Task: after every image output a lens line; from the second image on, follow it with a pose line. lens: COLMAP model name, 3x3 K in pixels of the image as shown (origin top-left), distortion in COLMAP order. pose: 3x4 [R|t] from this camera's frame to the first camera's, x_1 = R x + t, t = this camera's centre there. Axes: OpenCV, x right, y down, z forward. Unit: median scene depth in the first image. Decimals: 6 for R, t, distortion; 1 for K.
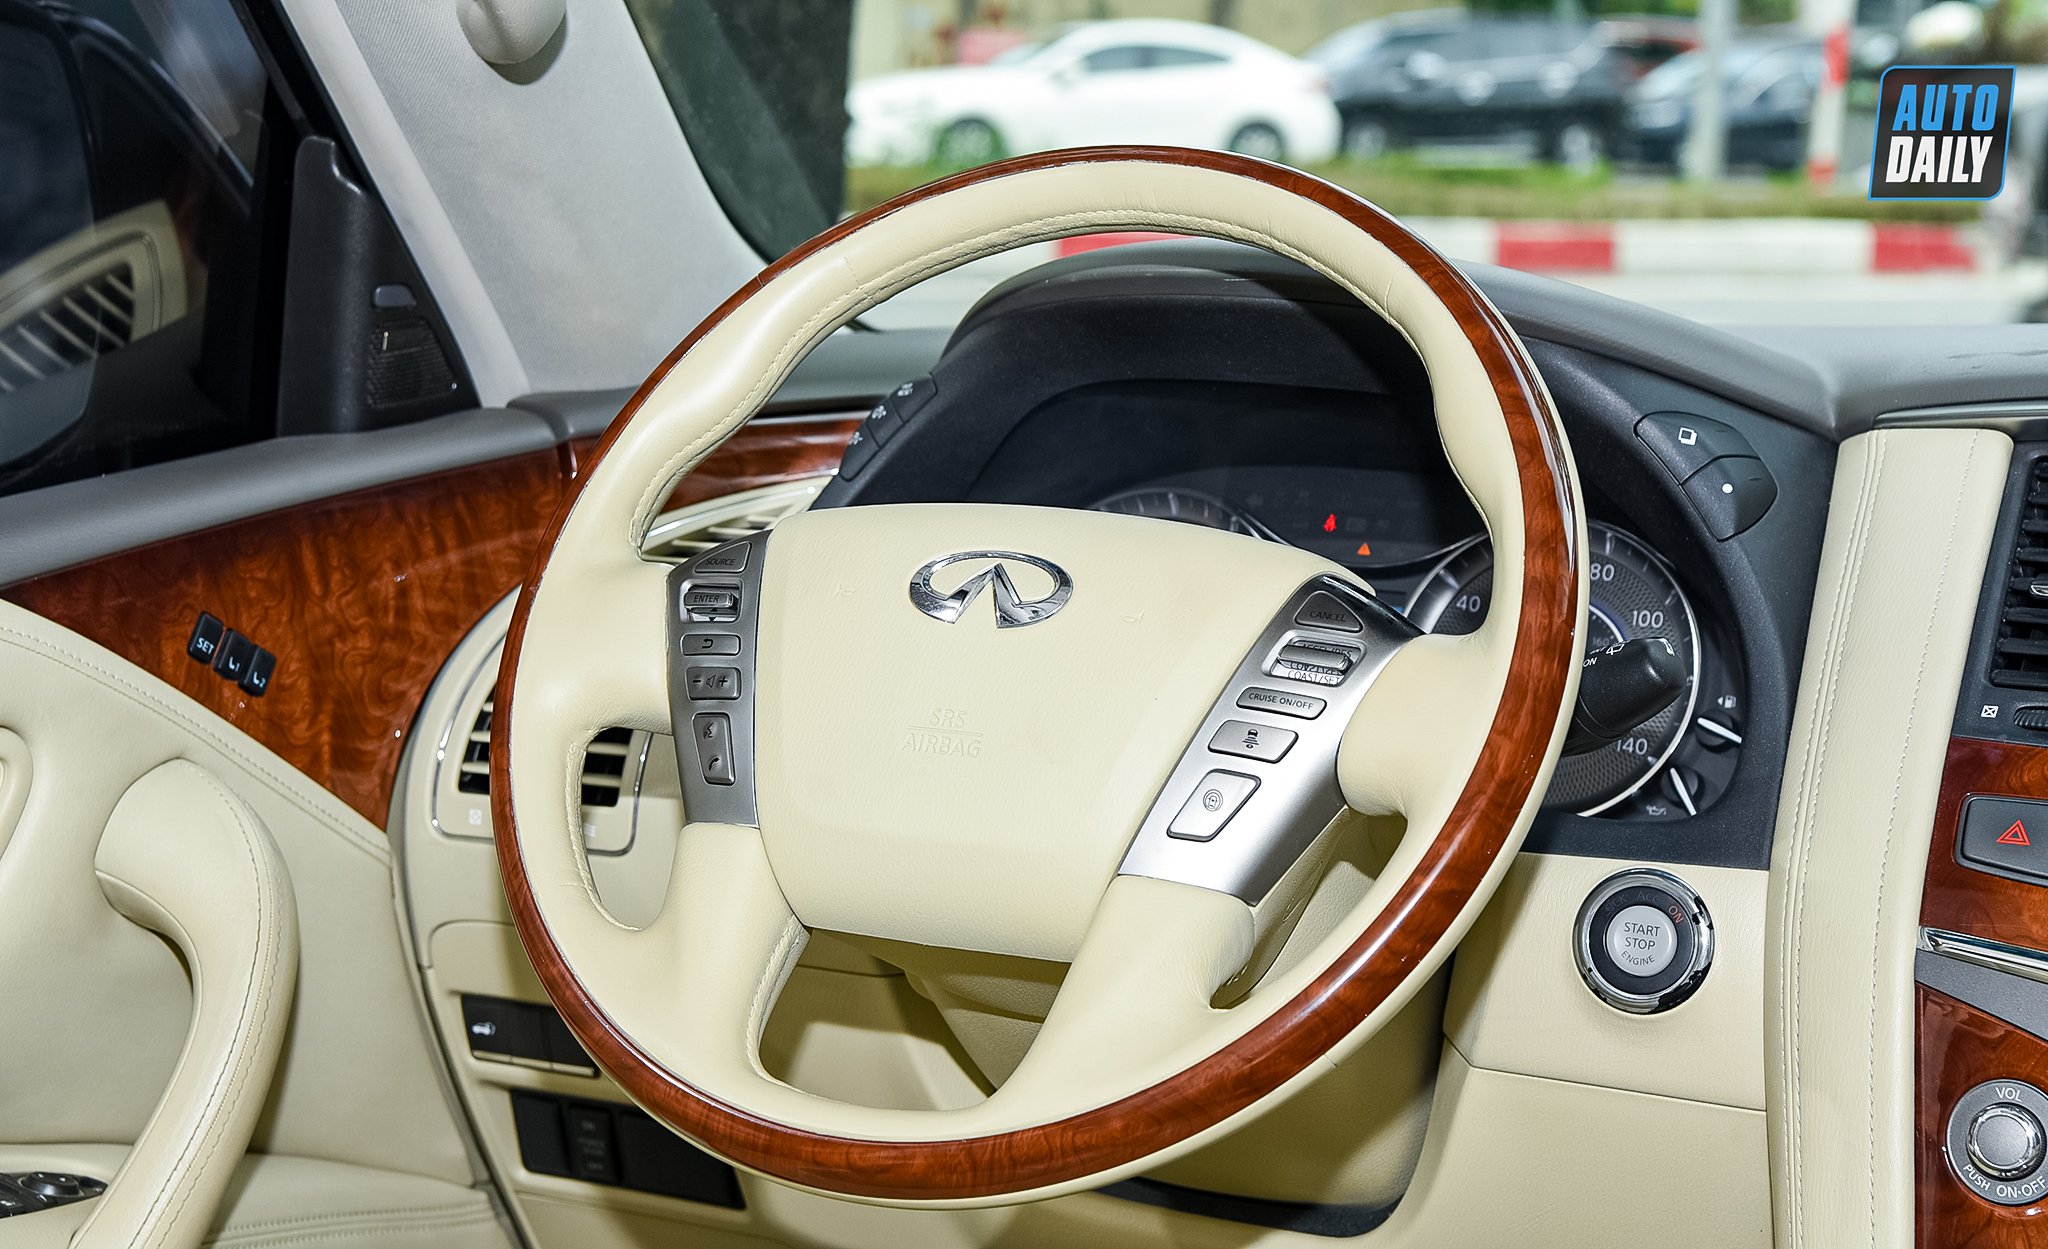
lens RADIAL K [[3917.8, 0, 998.7], [0, 3917.8, 527.5], [0, 0, 1]] dist [0.229709, 0.000000]
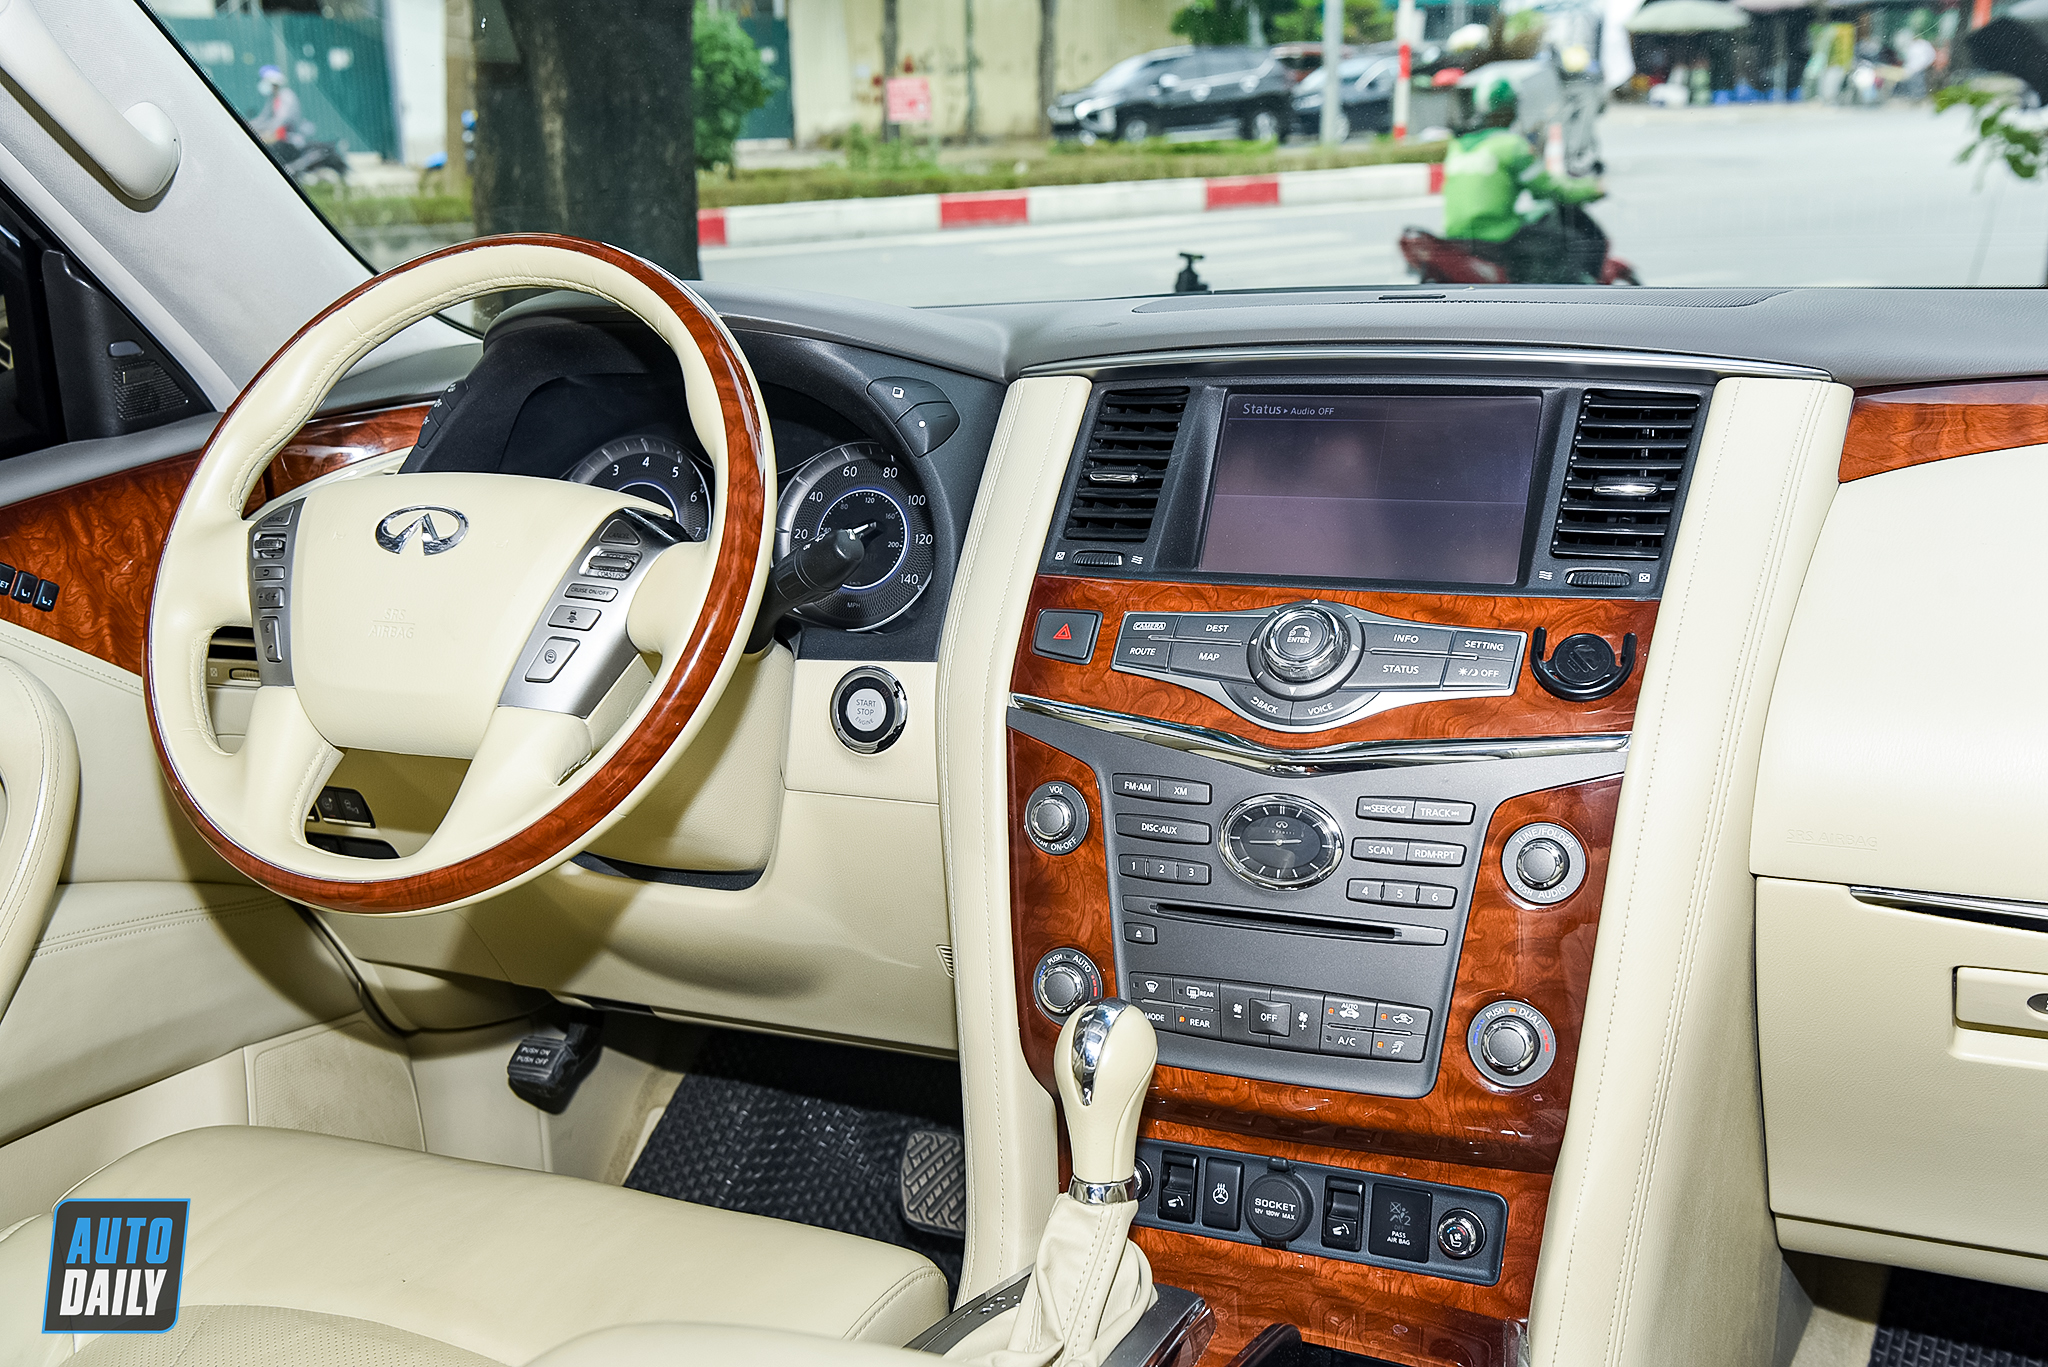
lens RADIAL K [[2312.1, 0, 1021.8], [0, 2312.1, 698.1], [0, 0, 1]] dist [0.081147, 0.000000]
pose [[0.996921, -0.076176, 0.018578, 0.200205], [0.072891, 0.987692, 0.138392, -0.027495], [-0.028891, -0.136612, 0.990203, 0.043901]]
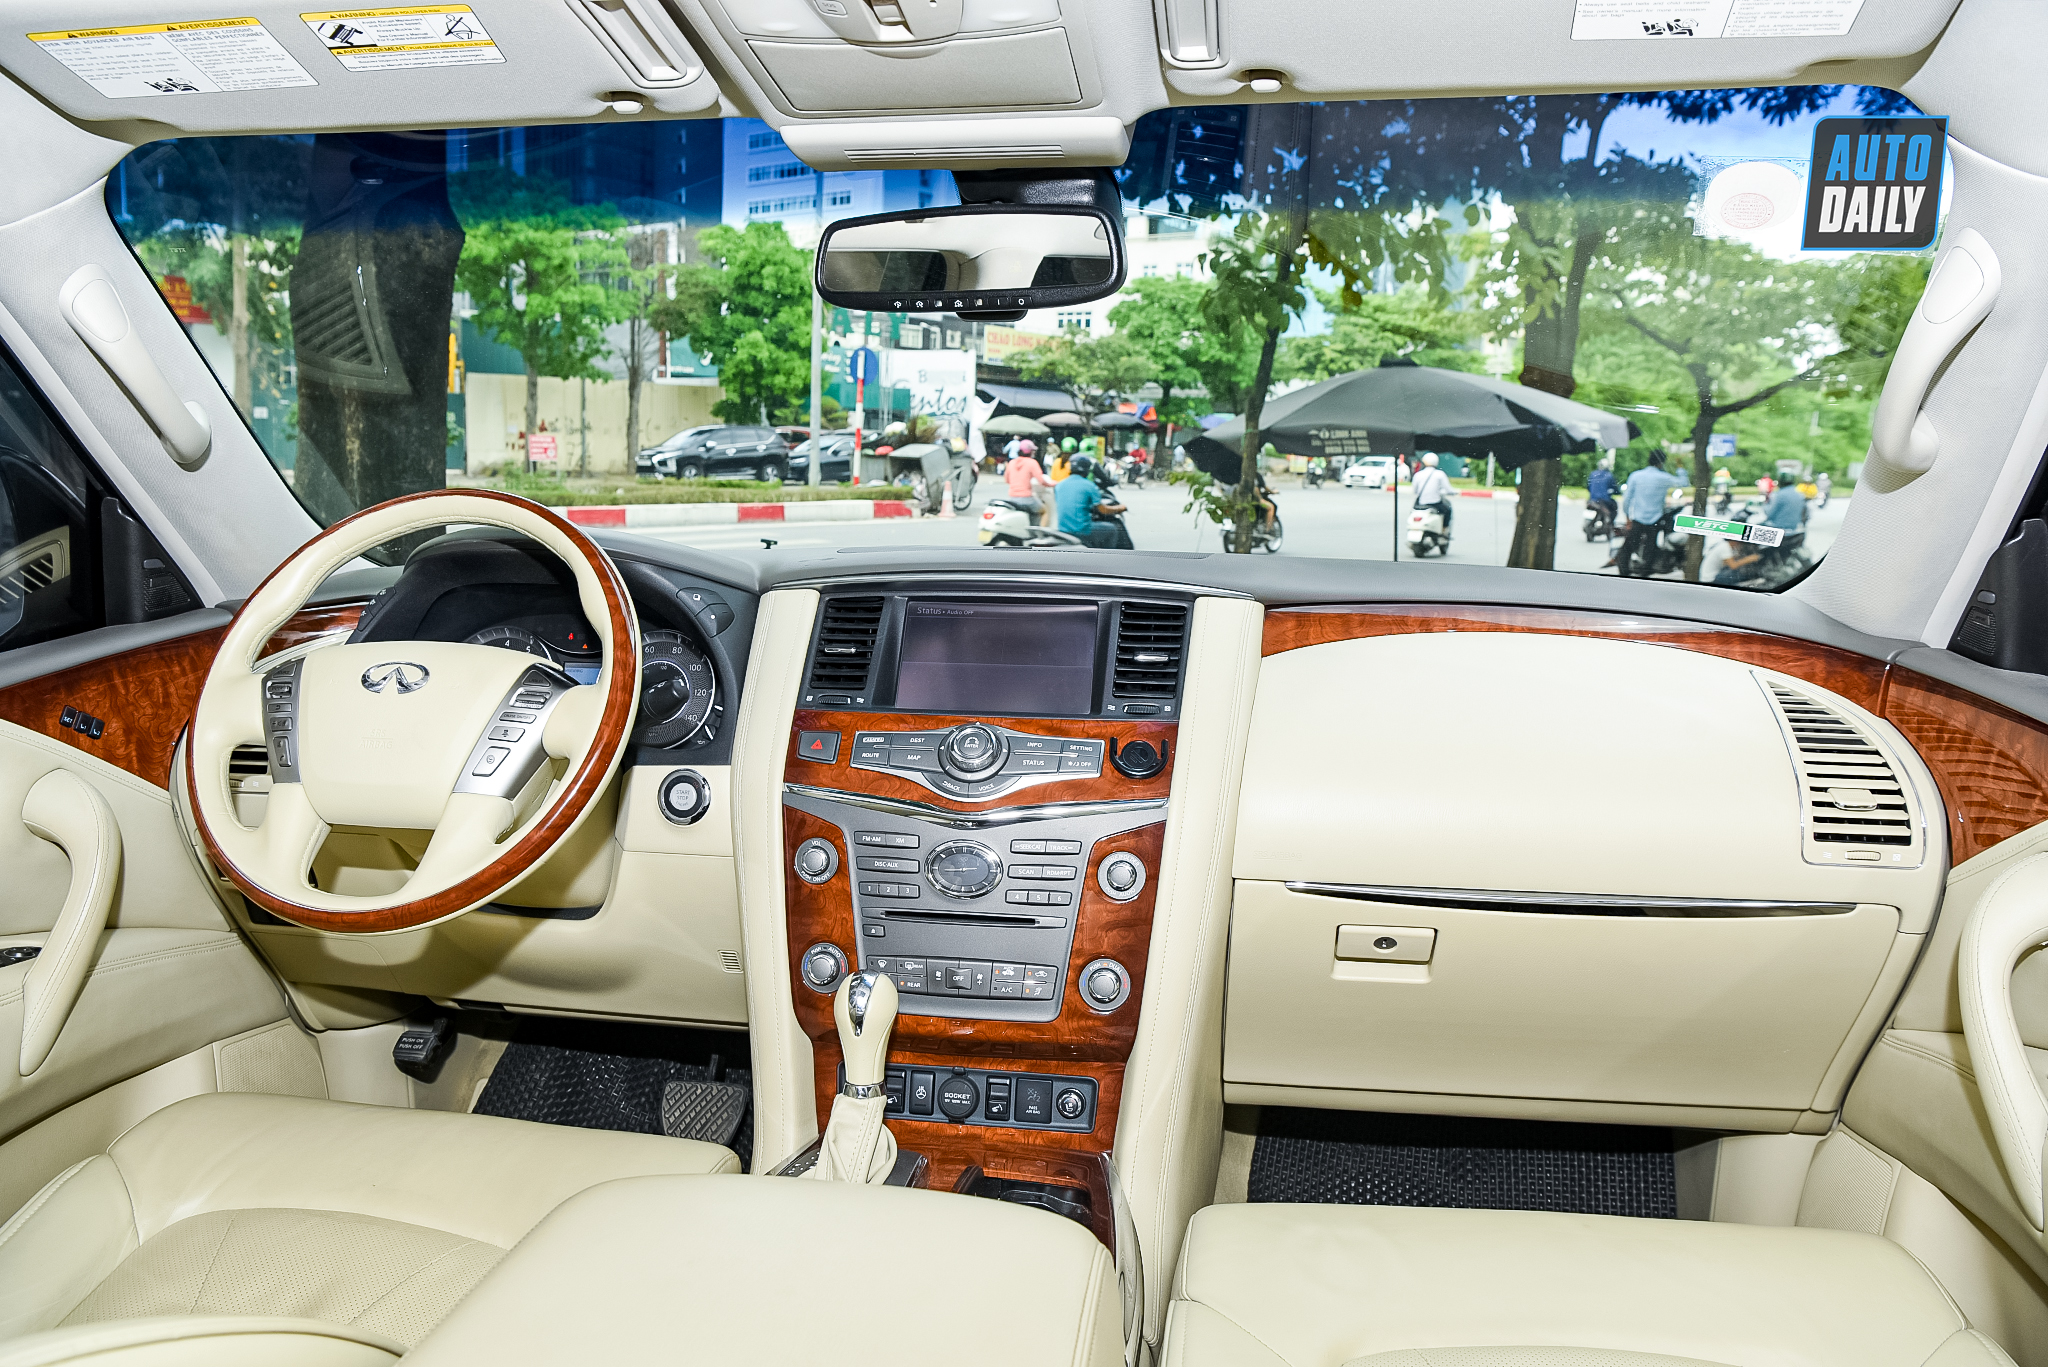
lens RADIAL K [[1447.2, 0, 1028.7], [0, 1447.2, 697.1], [0, 0, 1]] dist [-0.071494, 0.006028]
pose [[0.949981, -0.069229, 0.304537, 0.091125], [0.051286, 0.996465, 0.066539, -0.009766], [-0.308067, -0.047593, 0.950173, 0.046272]]
